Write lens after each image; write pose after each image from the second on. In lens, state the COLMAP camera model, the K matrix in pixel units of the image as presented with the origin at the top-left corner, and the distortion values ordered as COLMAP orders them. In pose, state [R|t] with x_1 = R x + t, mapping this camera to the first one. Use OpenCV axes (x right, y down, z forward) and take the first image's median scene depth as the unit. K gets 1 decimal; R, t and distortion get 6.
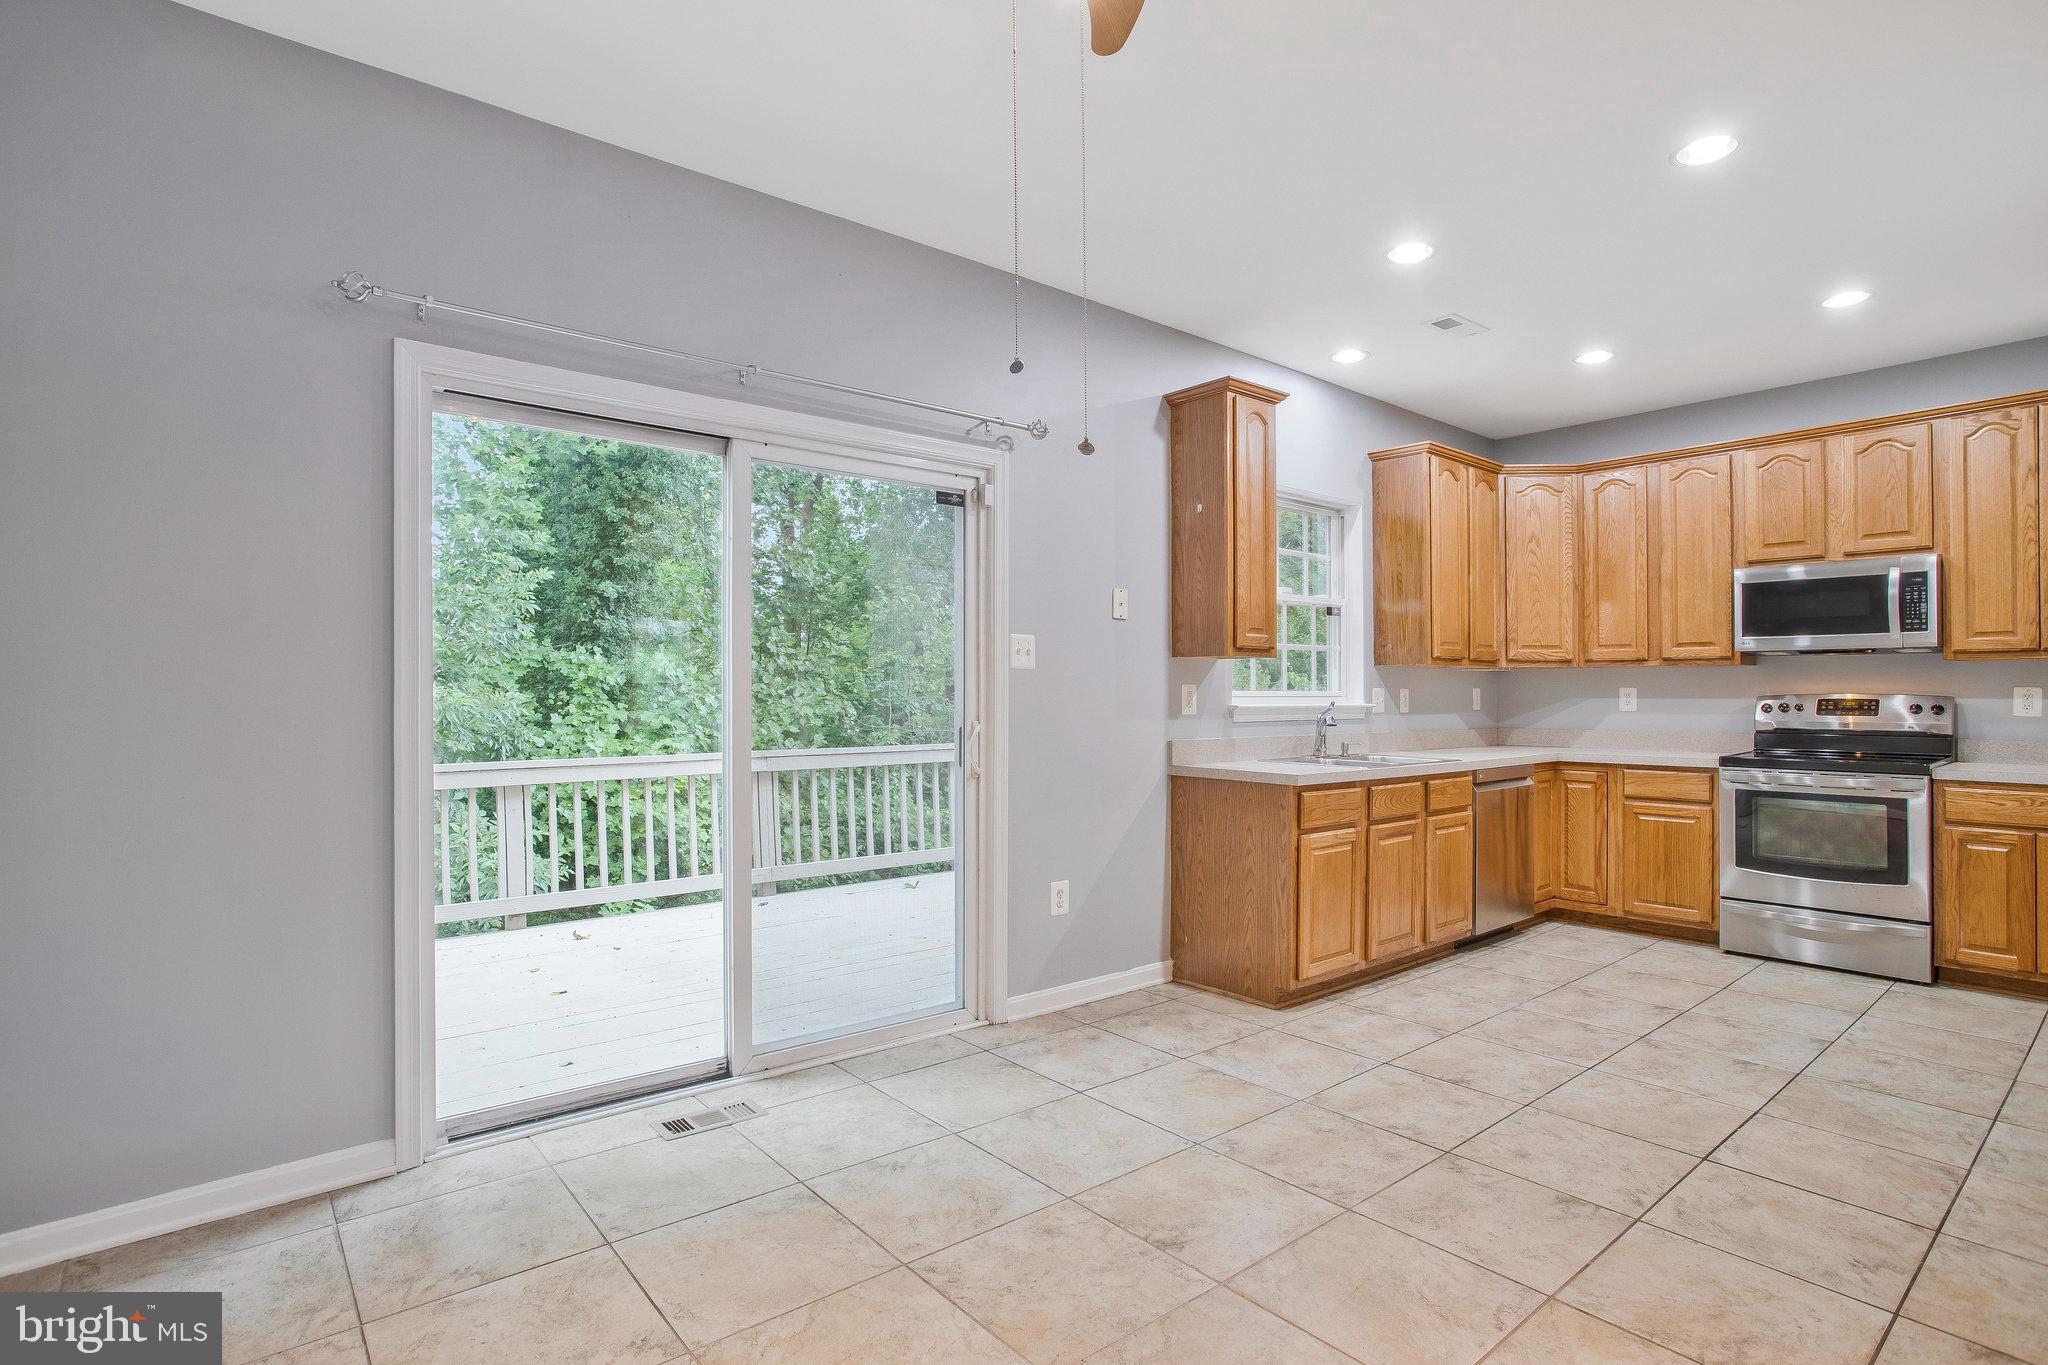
lens RADIAL K [[1028.7, 0, 1018.0], [0, 1028.7, 657.6], [0, 0, 1]] dist [-0.089540, 0.054768]
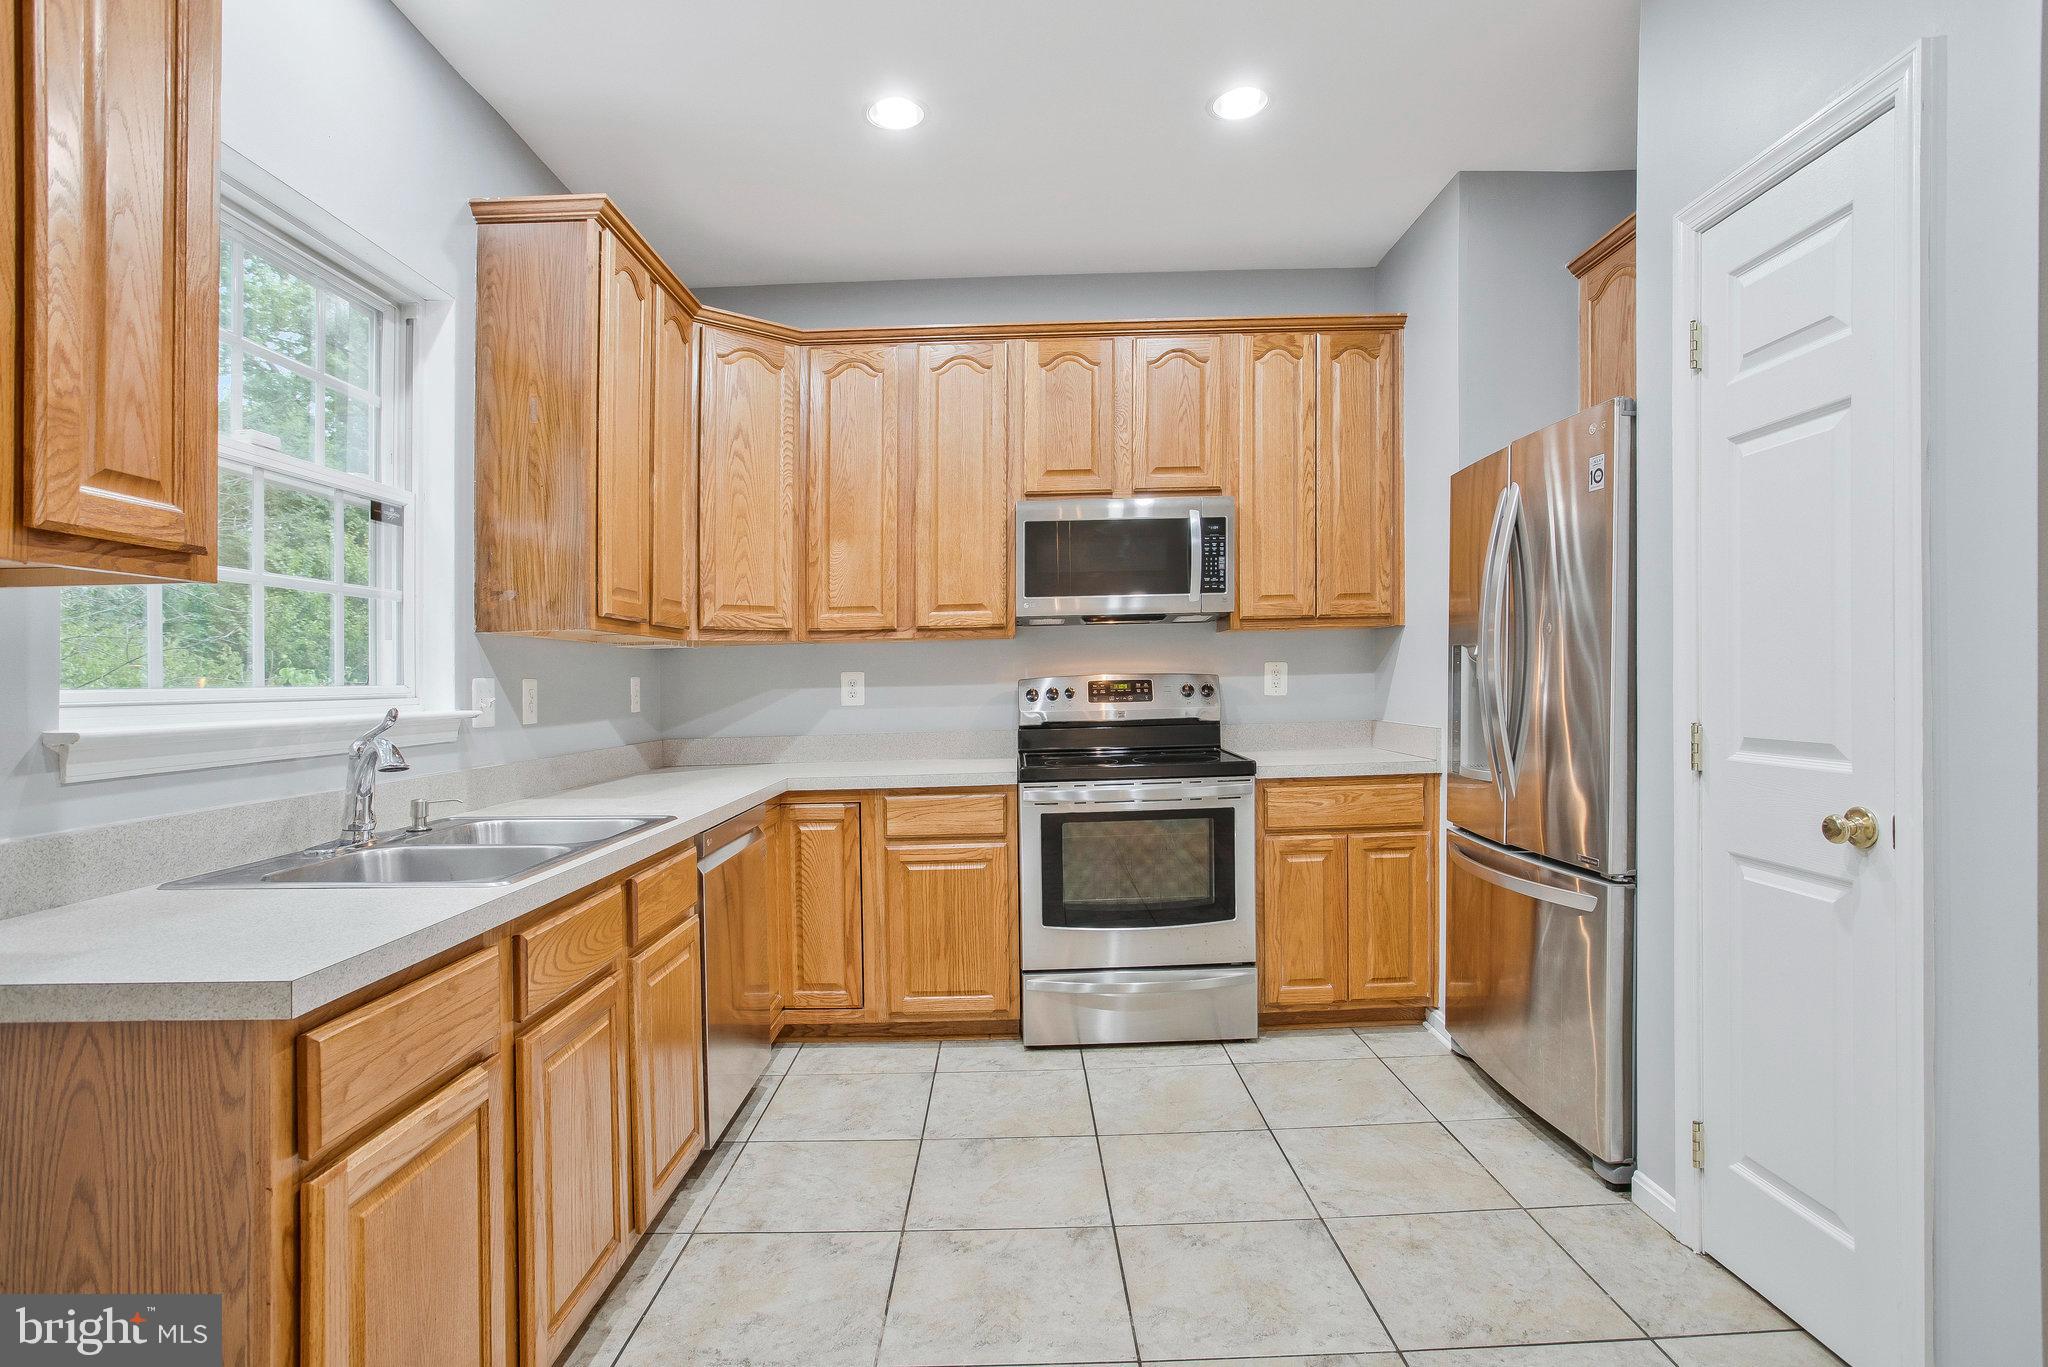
lens RADIAL K [[1028.7, 0, 1018.0], [0, 1028.7, 658.6], [0, 0, 1]] dist [-0.089540, 0.054768]
pose [[0.628510, -0.003067, 0.777796, 0.149945], [0.000119, 0.999993, 0.003847, 0.020757], [-0.777802, -0.002325, 0.628506, 0.540380]]
